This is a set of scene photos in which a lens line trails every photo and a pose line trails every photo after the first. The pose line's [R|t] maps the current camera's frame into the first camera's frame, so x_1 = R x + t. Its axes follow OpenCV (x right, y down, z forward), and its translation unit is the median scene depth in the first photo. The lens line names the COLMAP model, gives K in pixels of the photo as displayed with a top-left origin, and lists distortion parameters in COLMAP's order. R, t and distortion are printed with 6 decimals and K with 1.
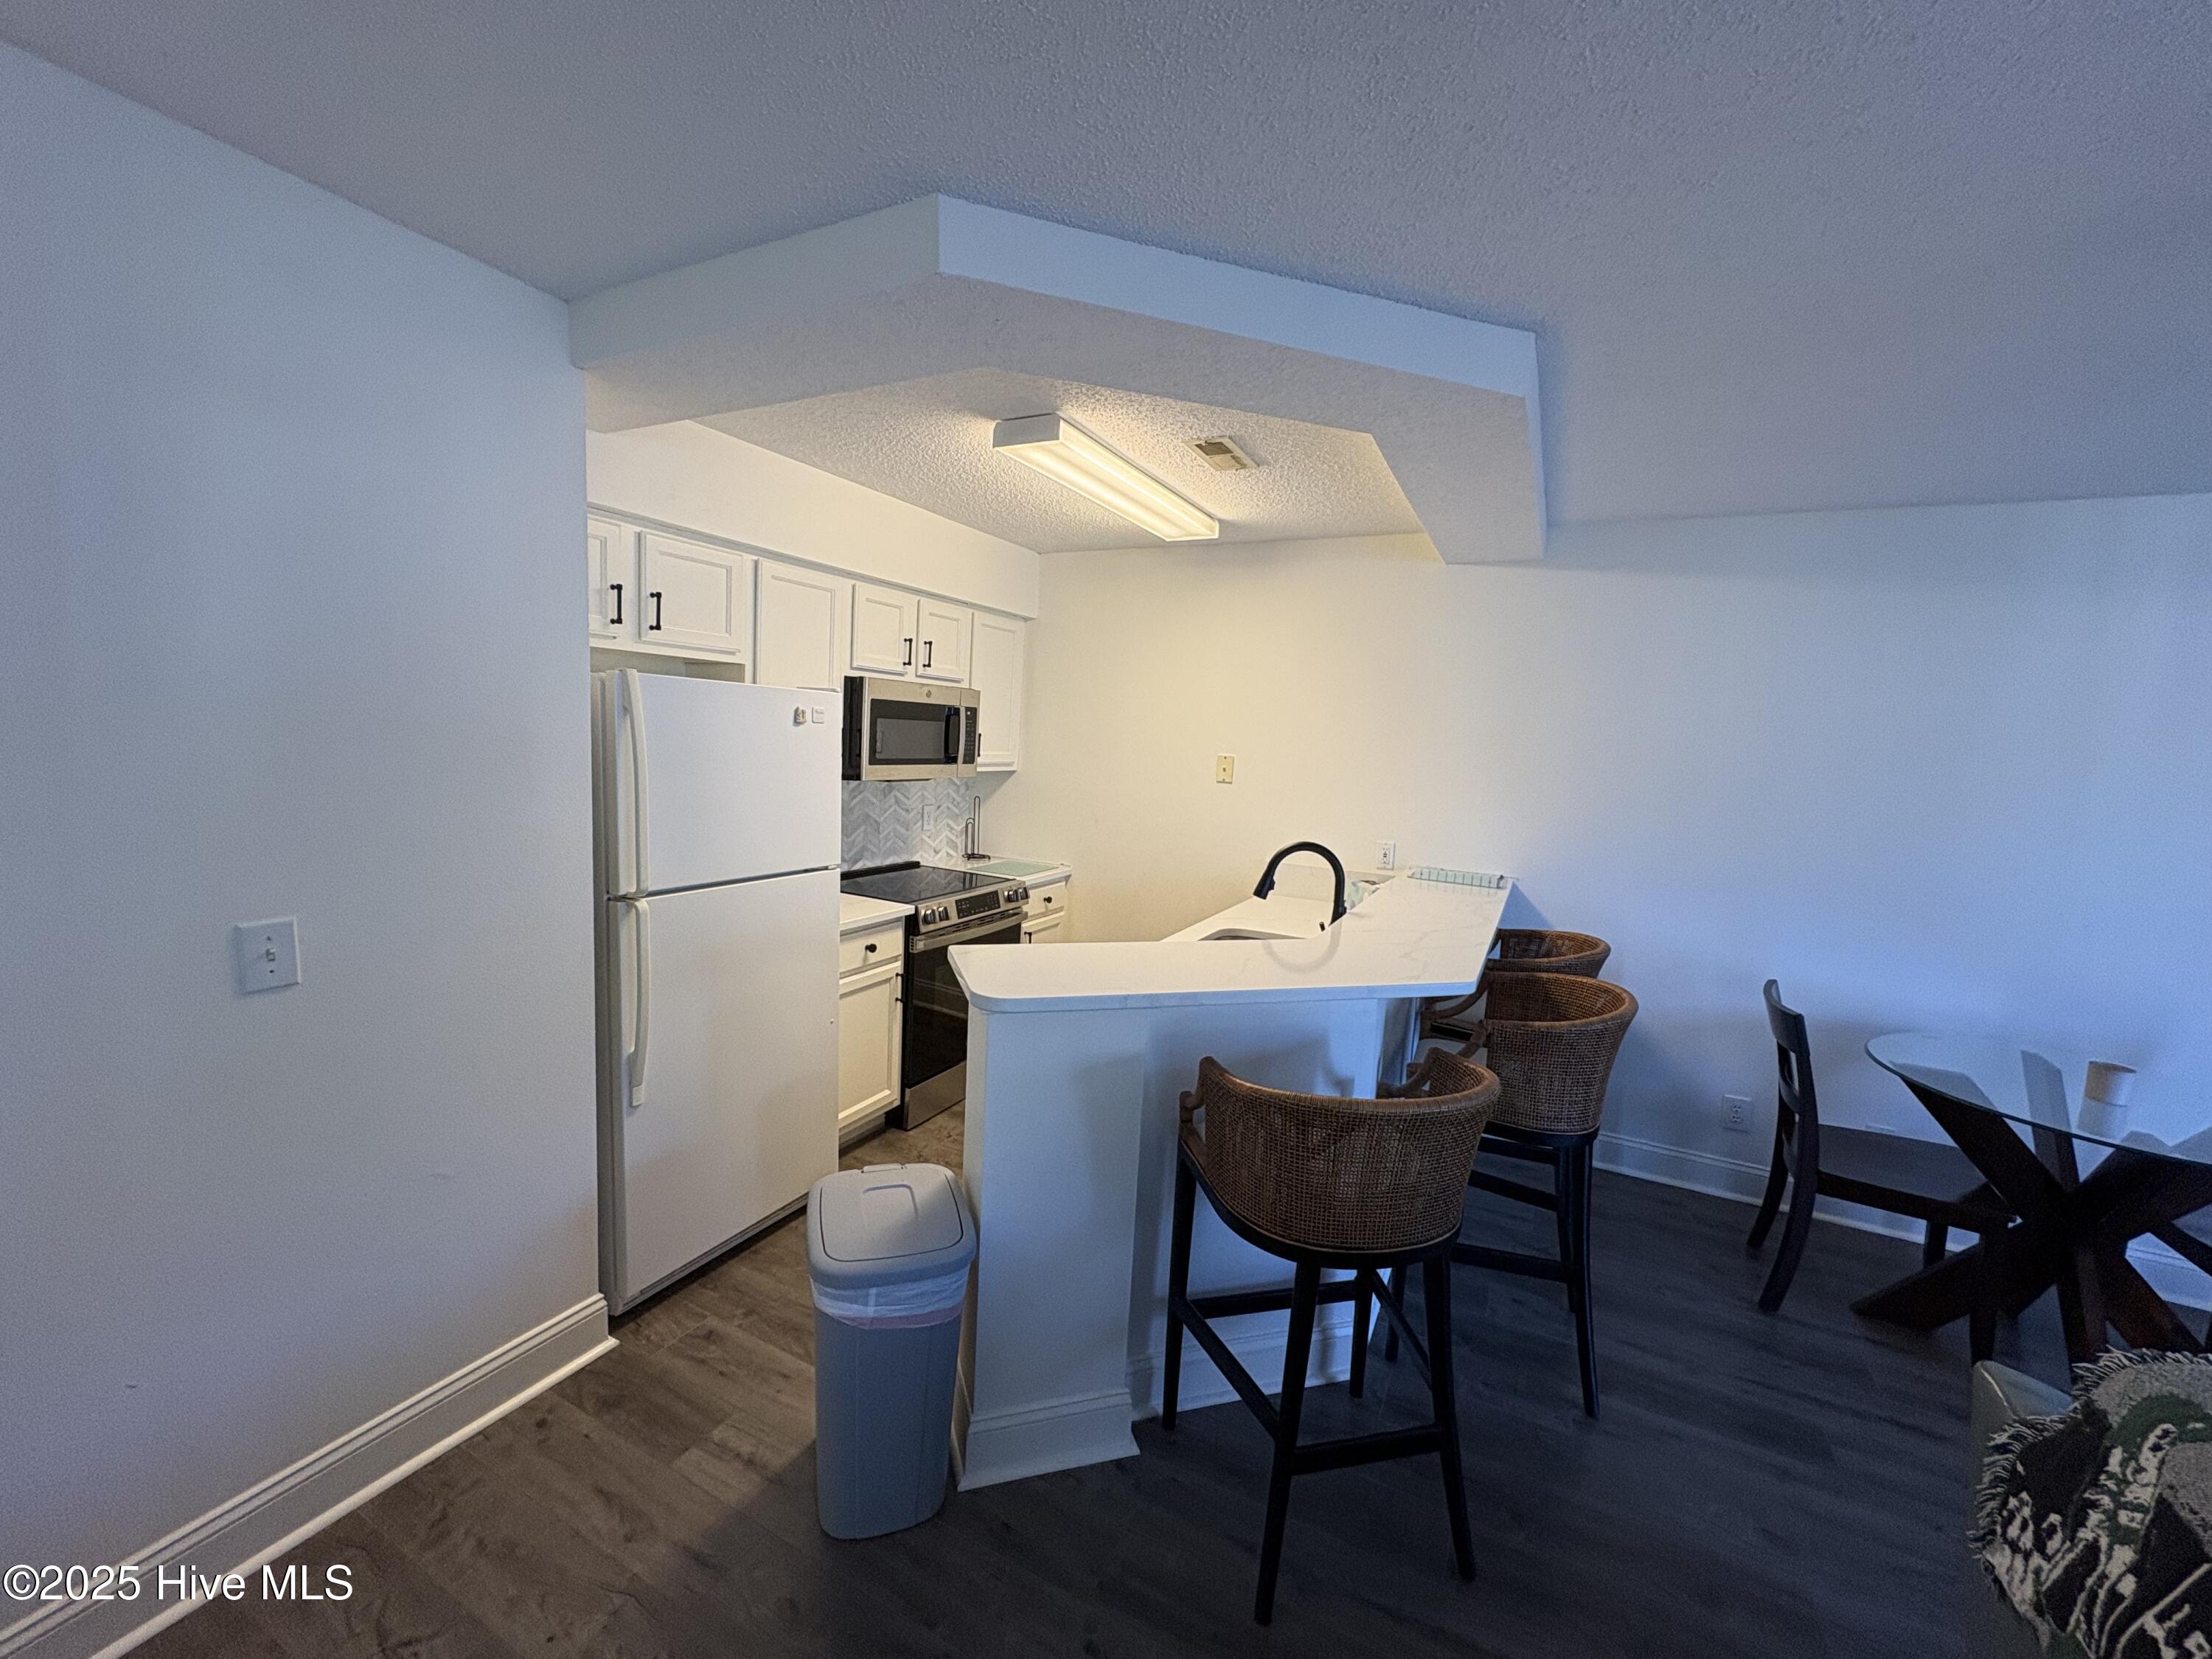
lens RADIAL K [[877.8, 0, 1106.0], [0, 877.8, 829.5], [0, 0, 1]] dist [0.000532, -0.000102]
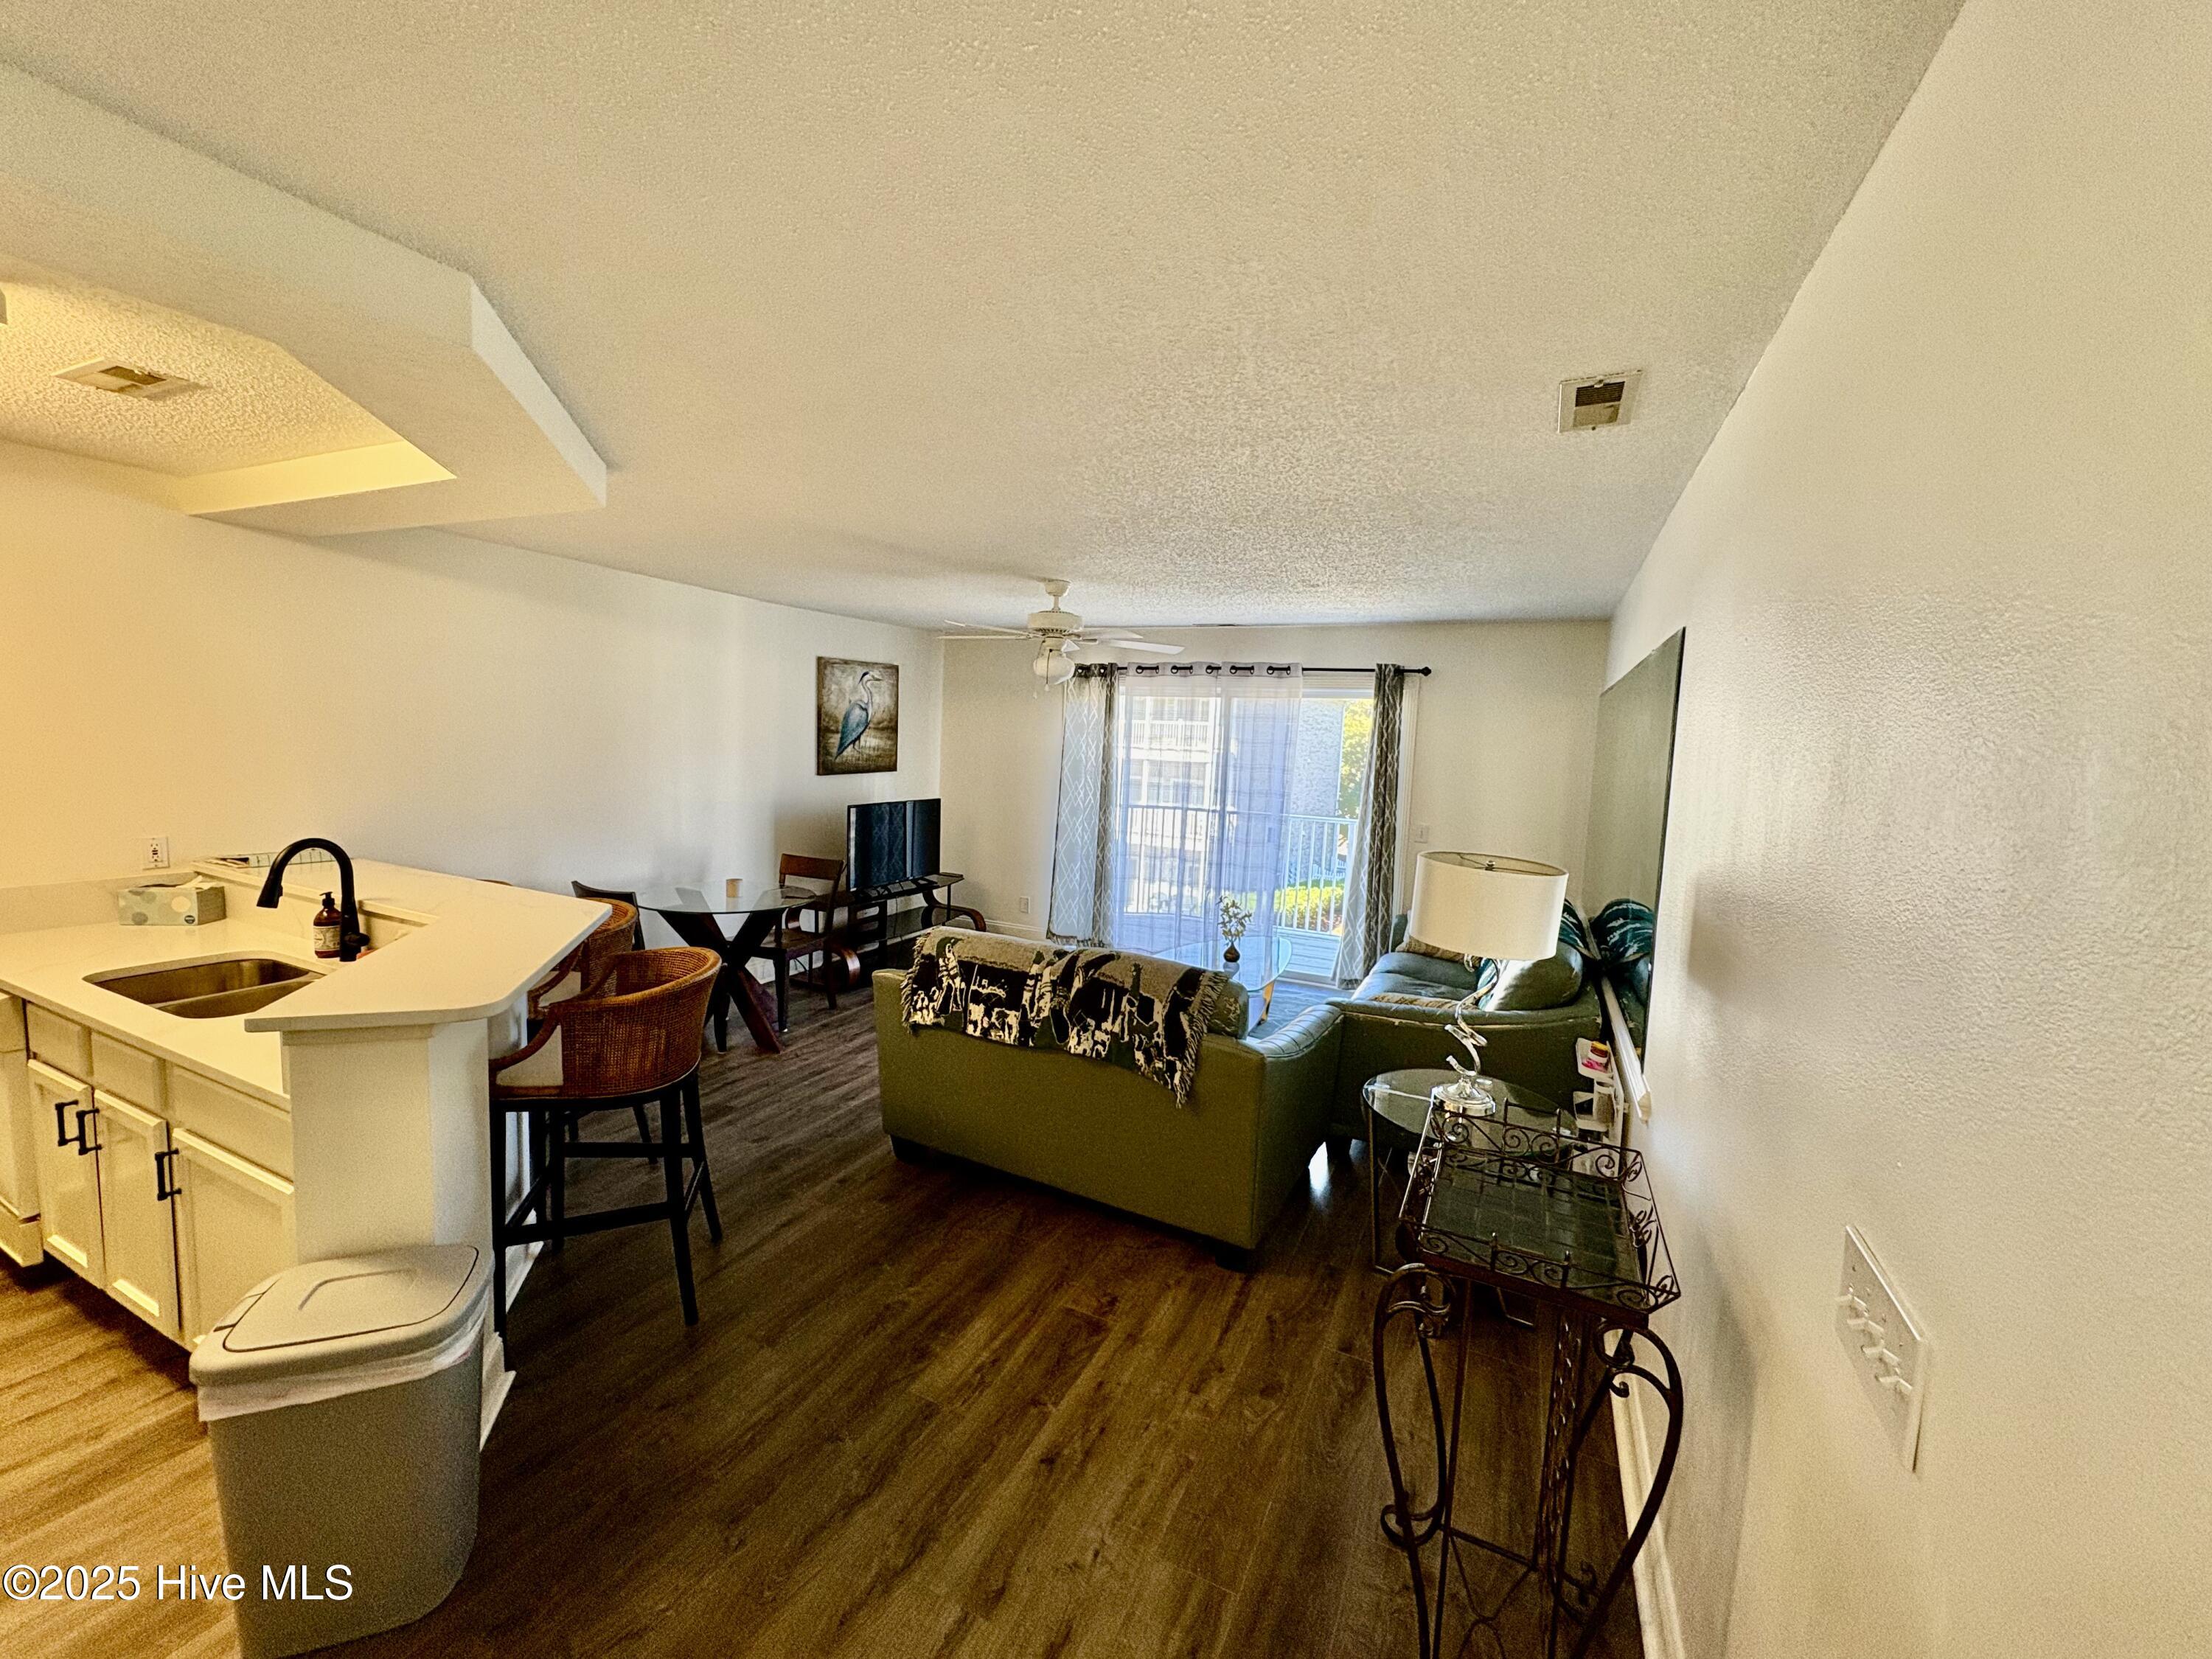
lens RADIAL K [[877.8, 0, 1106.0], [0, 877.8, 829.5], [0, 0, 1]] dist [0.000532, -0.000102]
pose [[-0.034984, -0.149082, 0.988206, -0.552750], [0.061258, 0.986632, 0.151014, -0.064251], [-0.997509, 0.065818, -0.025384, 0.113502]]
